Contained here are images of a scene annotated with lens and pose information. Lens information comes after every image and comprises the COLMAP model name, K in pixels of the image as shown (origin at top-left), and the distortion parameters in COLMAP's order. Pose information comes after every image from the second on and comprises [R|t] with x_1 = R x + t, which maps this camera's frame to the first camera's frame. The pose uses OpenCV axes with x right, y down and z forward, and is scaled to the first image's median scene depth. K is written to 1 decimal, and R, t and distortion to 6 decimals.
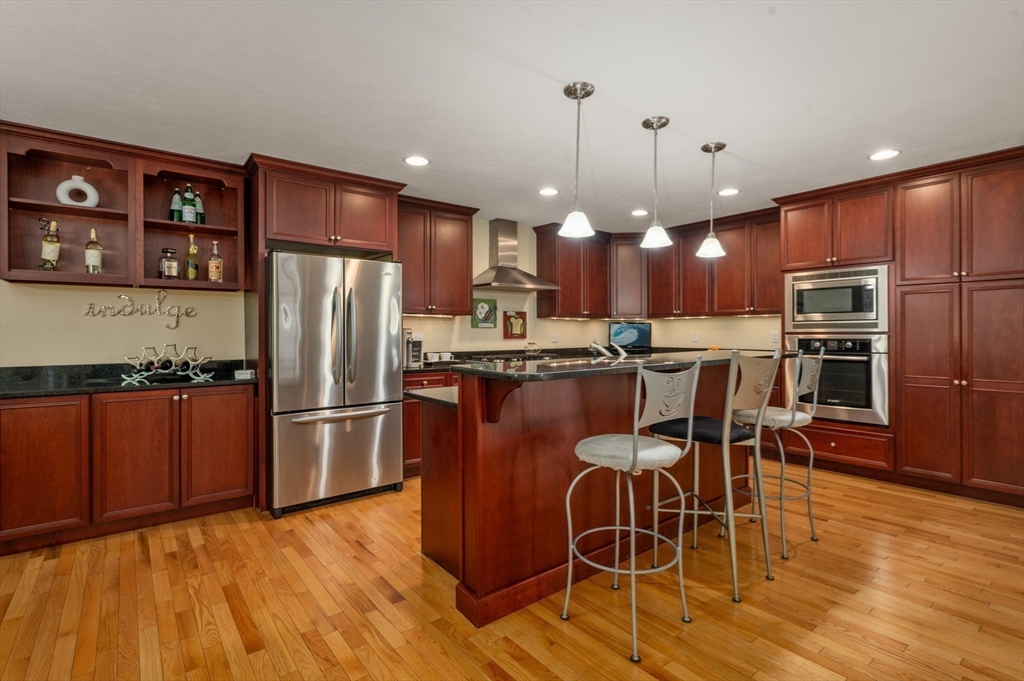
lens RADIAL K [[493.9, 0, 509.6], [0, 493.9, 334.6], [0, 0, 1]] dist [-0.001021, -0.000825]
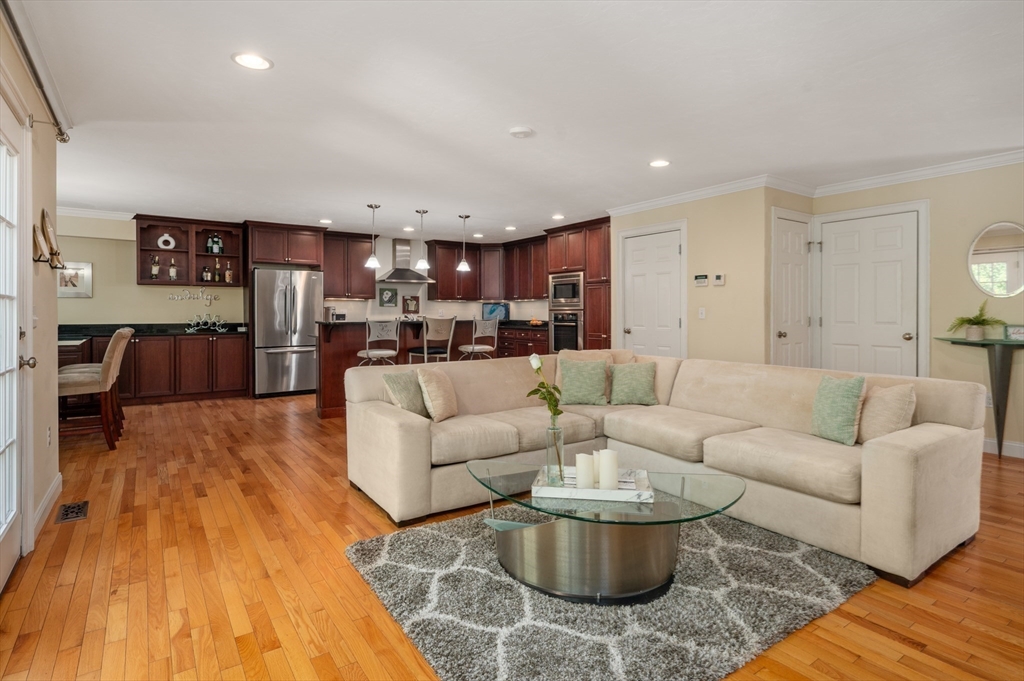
lens RADIAL K [[545.5, 0, 492.1], [0, 545.5, 317.2], [0, 0, 1]] dist [-0.008191, -0.000138]
pose [[0.996190, 0.004616, -0.087088, 0.605178], [-0.004268, 0.999982, 0.004185, 0.016991], [0.087106, -0.003798, 0.996192, -1.012073]]
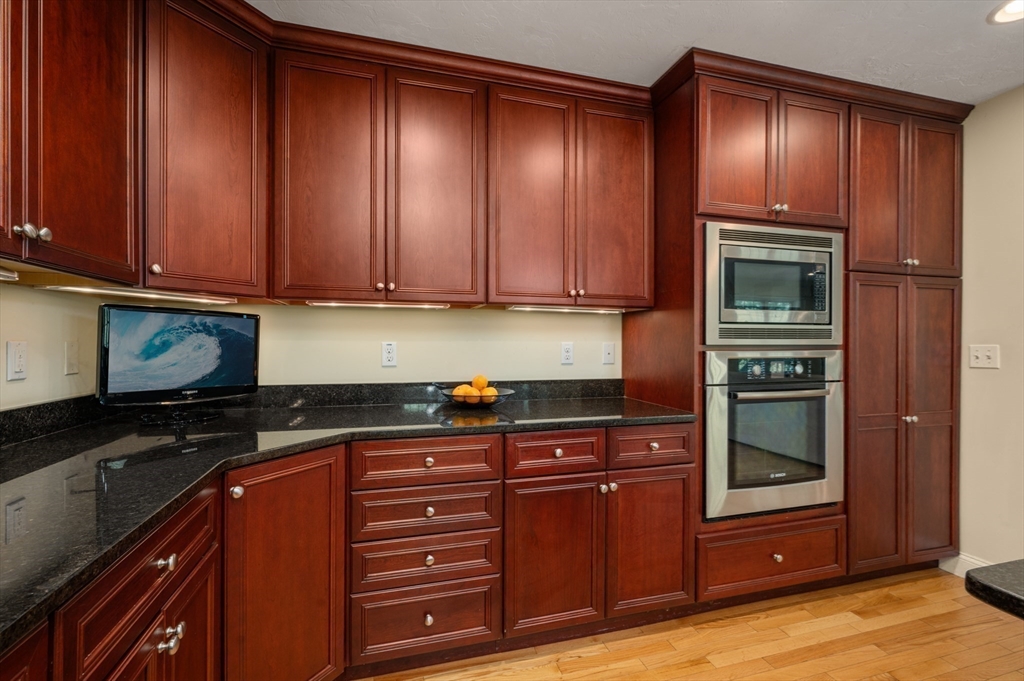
lens RADIAL K [[459.0, 0, 507.4], [0, 459.0, 340.5], [0, 0, 1]] dist [0.001043, -0.000542]
pose [[0.363587, 0.005783, 0.931542, 0.096784], [0.000899, 0.999978, -0.006559, -0.007850], [-0.931560, 0.003222, 0.363574, 1.170246]]
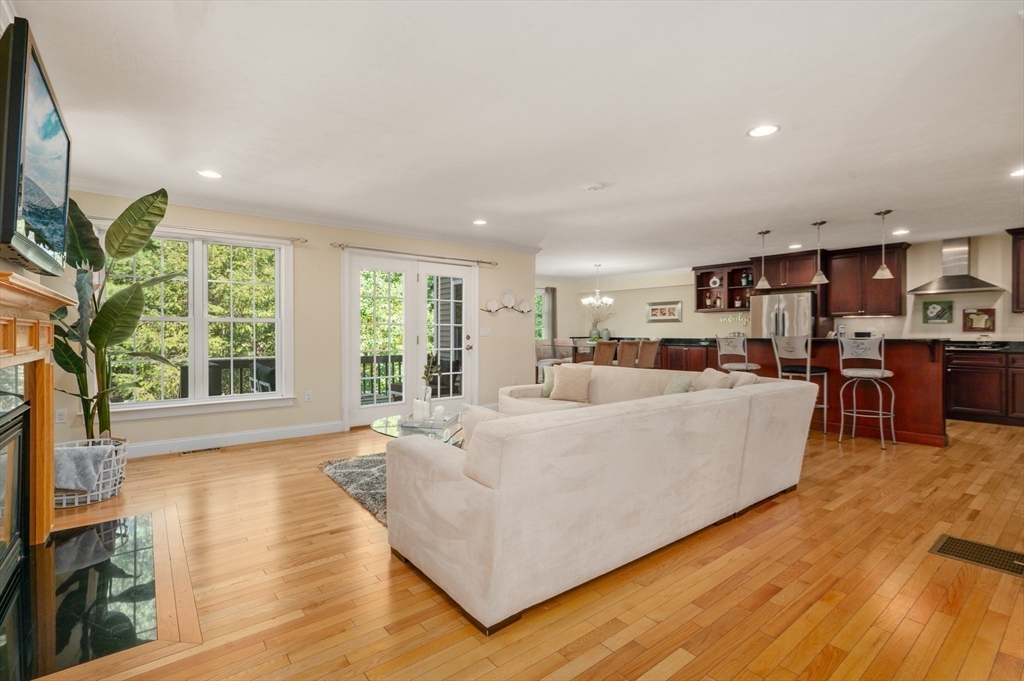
lens RADIAL K [[459.0, 0, 512.5], [0, 459.0, 332.5], [0, 0, 1]] dist [0.001043, -0.000542]
pose [[-0.003546, 0.003718, -0.999987, 1.653895], [-0.004743, 0.999982, 0.003735, 0.017239], [0.999982, 0.004756, -0.003528, -0.201180]]
